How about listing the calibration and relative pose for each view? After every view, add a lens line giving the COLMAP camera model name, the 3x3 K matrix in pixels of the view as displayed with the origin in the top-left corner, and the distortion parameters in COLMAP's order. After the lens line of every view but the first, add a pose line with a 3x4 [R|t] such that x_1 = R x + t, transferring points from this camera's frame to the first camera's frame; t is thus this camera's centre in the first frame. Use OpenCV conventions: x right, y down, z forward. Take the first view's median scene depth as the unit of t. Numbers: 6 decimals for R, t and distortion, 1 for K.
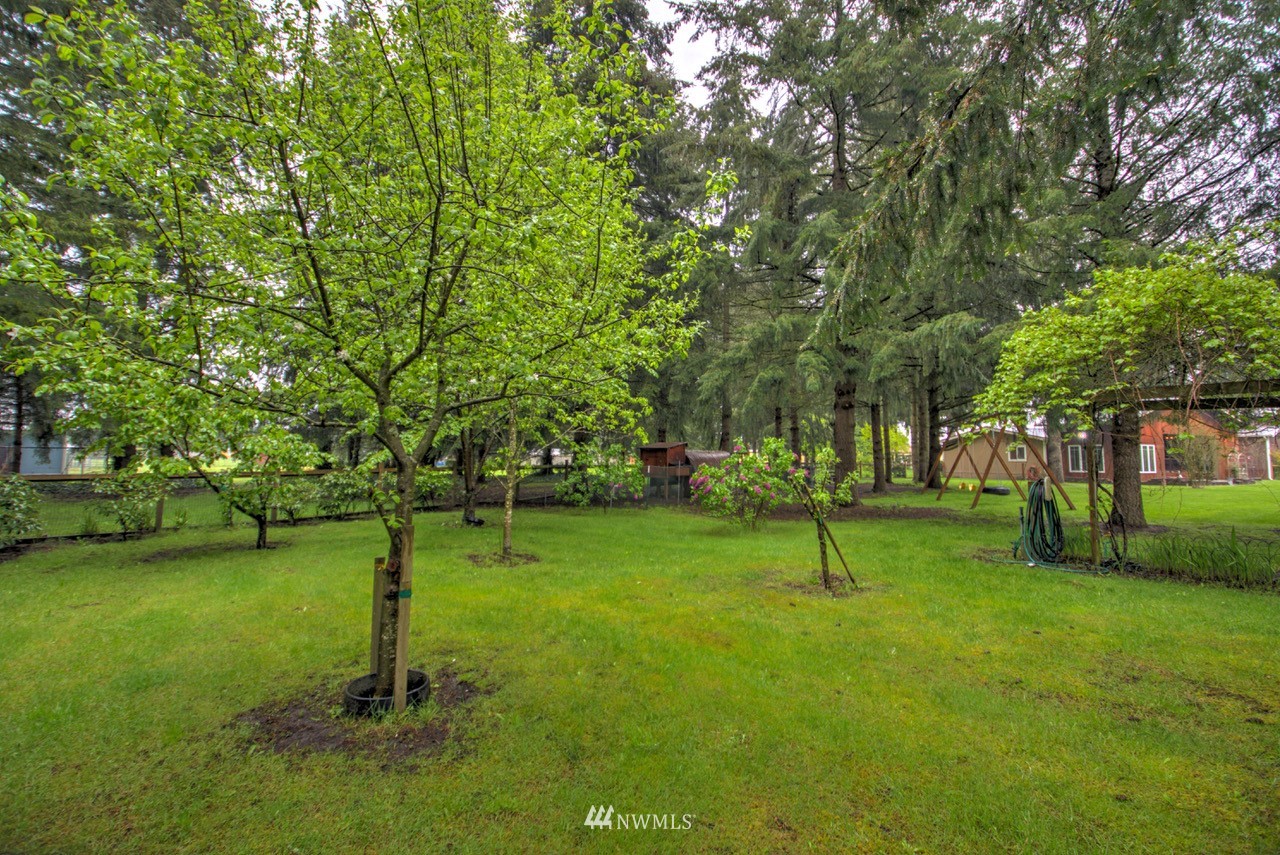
lens RADIAL K [[568.4, 0, 632.0], [0, 568.4, 413.7], [0, 0, 1]] dist [-0.004935, -0.004541]
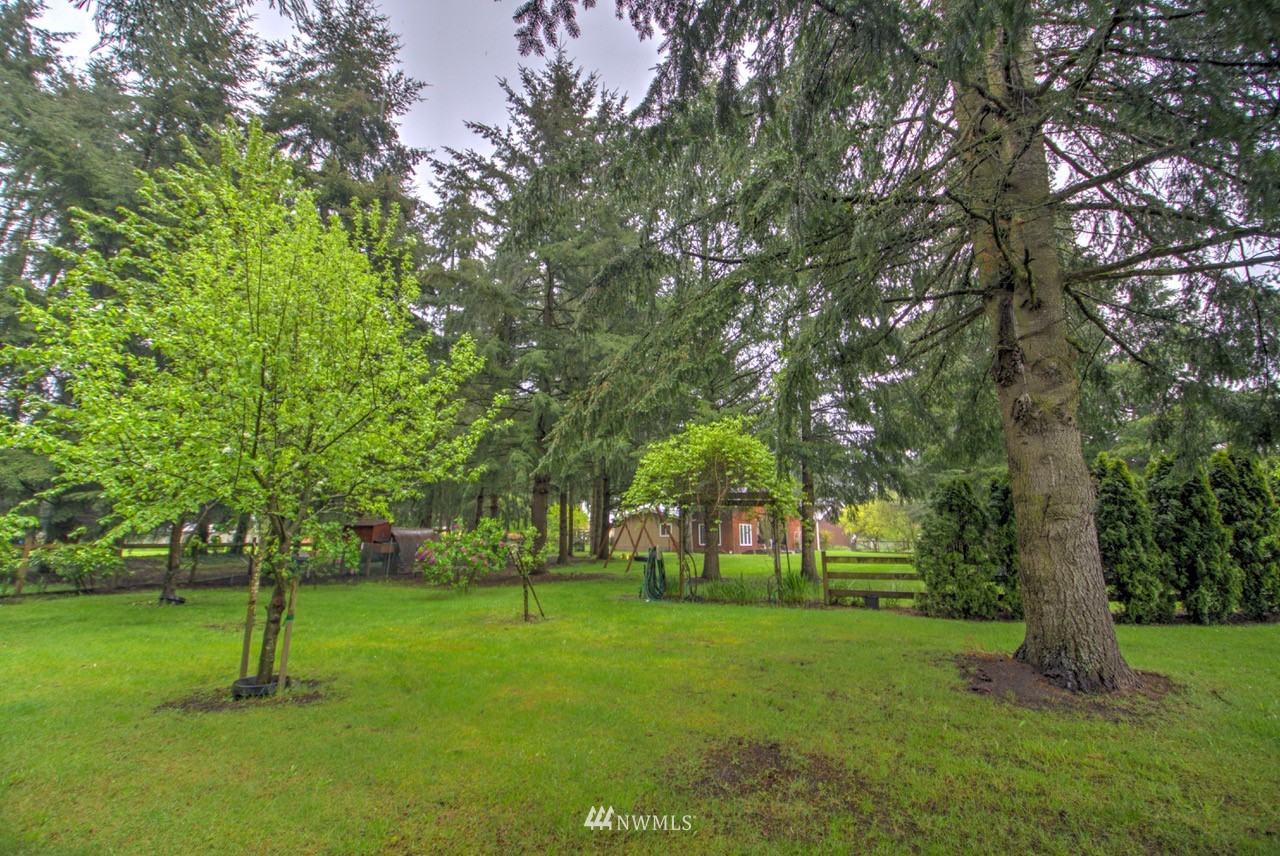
lens RADIAL K [[568.4, 0, 644.0], [0, 568.4, 419.4], [0, 0, 1]] dist [-0.004935, -0.004541]
pose [[0.854297, 0.100254, 0.510026, -0.087127], [-0.037162, 0.990493, -0.132451, -0.014934], [-0.518455, 0.094199, 0.849900, -0.201157]]
